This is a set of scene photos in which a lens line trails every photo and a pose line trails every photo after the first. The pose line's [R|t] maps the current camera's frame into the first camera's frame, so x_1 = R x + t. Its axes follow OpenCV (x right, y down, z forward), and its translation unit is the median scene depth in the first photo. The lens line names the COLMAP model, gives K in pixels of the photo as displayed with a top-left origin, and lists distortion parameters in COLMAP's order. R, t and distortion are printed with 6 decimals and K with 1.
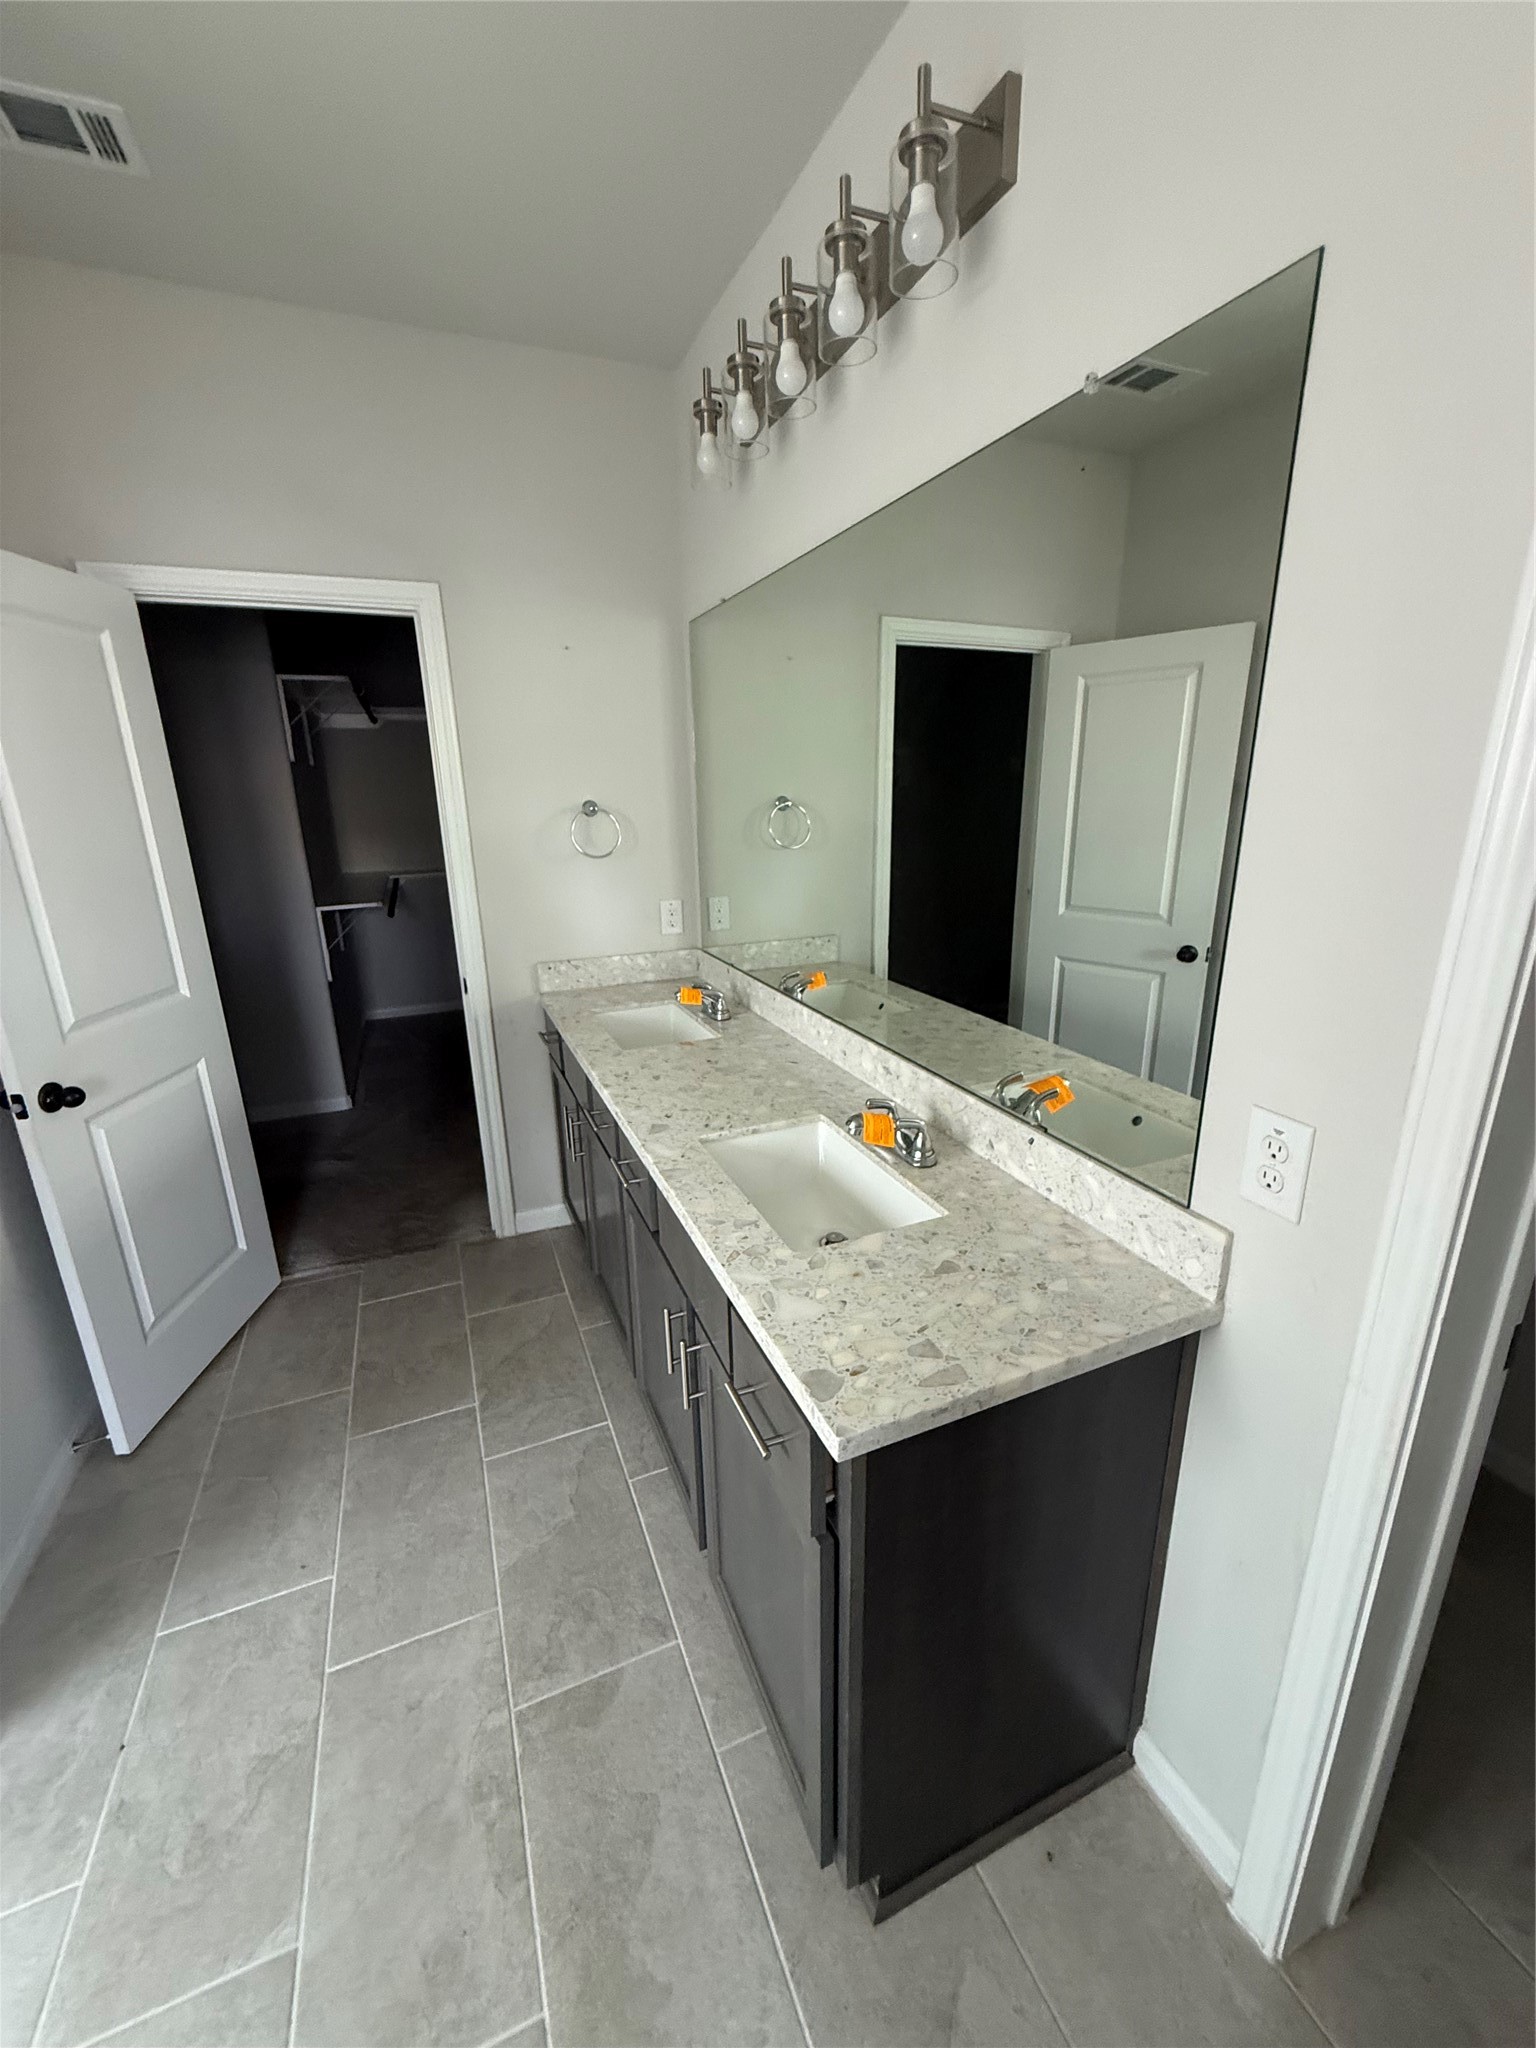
lens RADIAL K [[819.5, 0, 769.7], [0, 819.5, 1022.6], [0, 0, 1]] dist [0.000867, -0.000205]
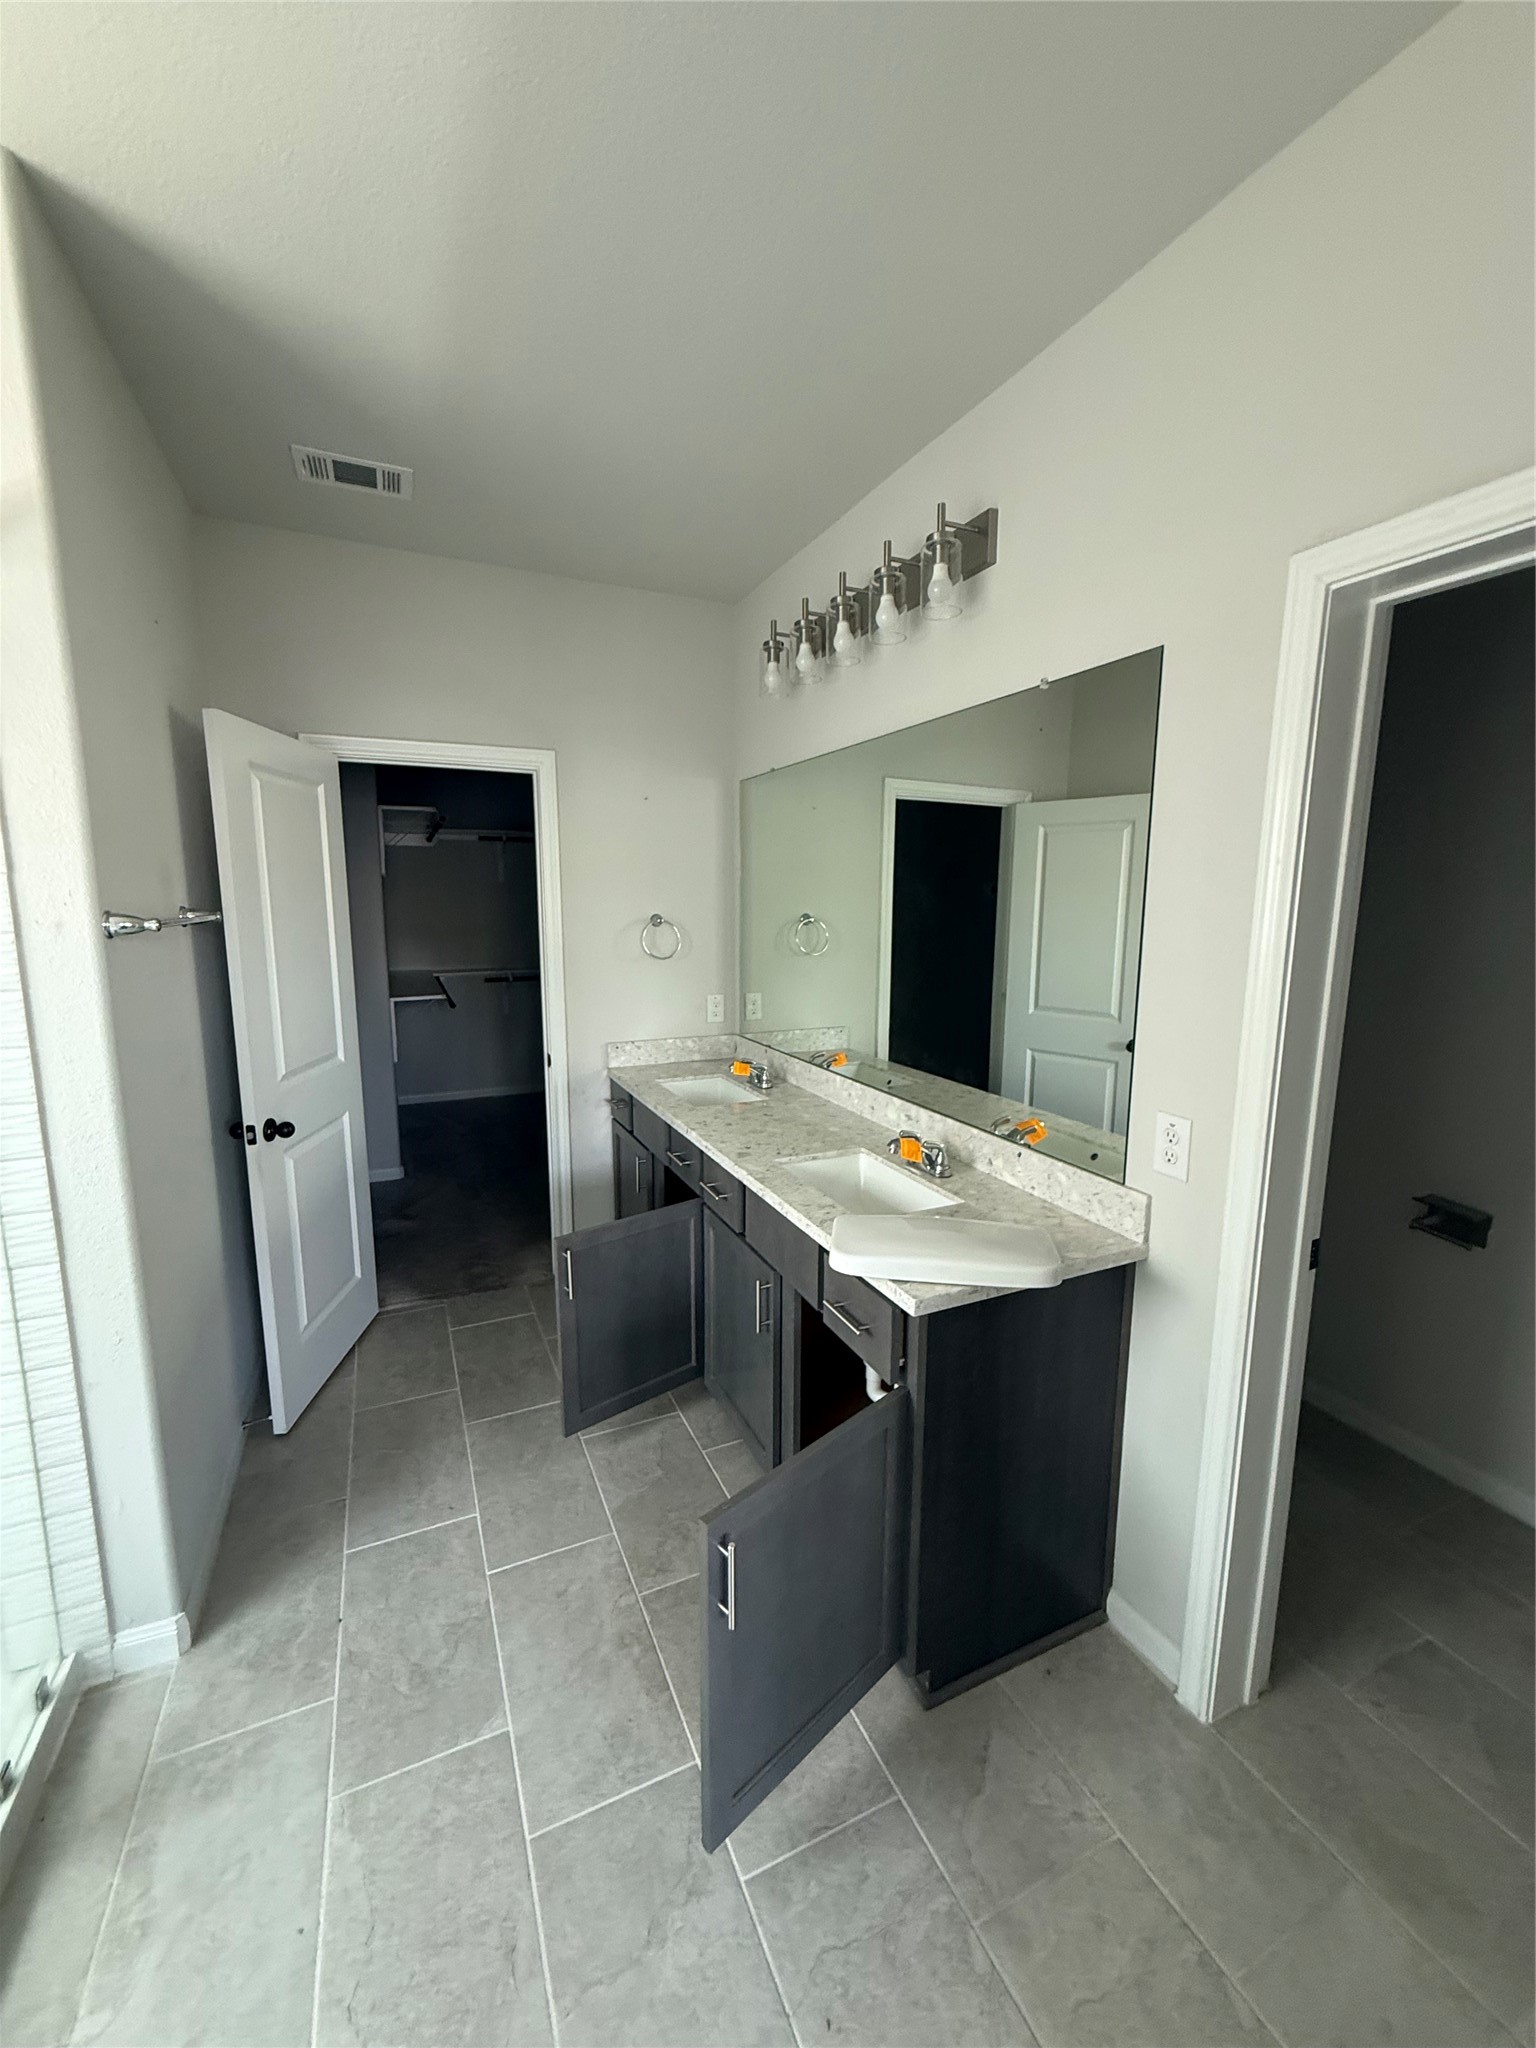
lens RADIAL K [[819.5, 0, 769.0], [0, 819.5, 1021.4], [0, 0, 1]] dist [0.000867, -0.000205]
pose [[0.999270, 0.017114, 0.034152, -0.137305], [-0.012410, 0.990975, -0.133472, 0.087432], [-0.036128, 0.132951, 0.990464, -0.348840]]
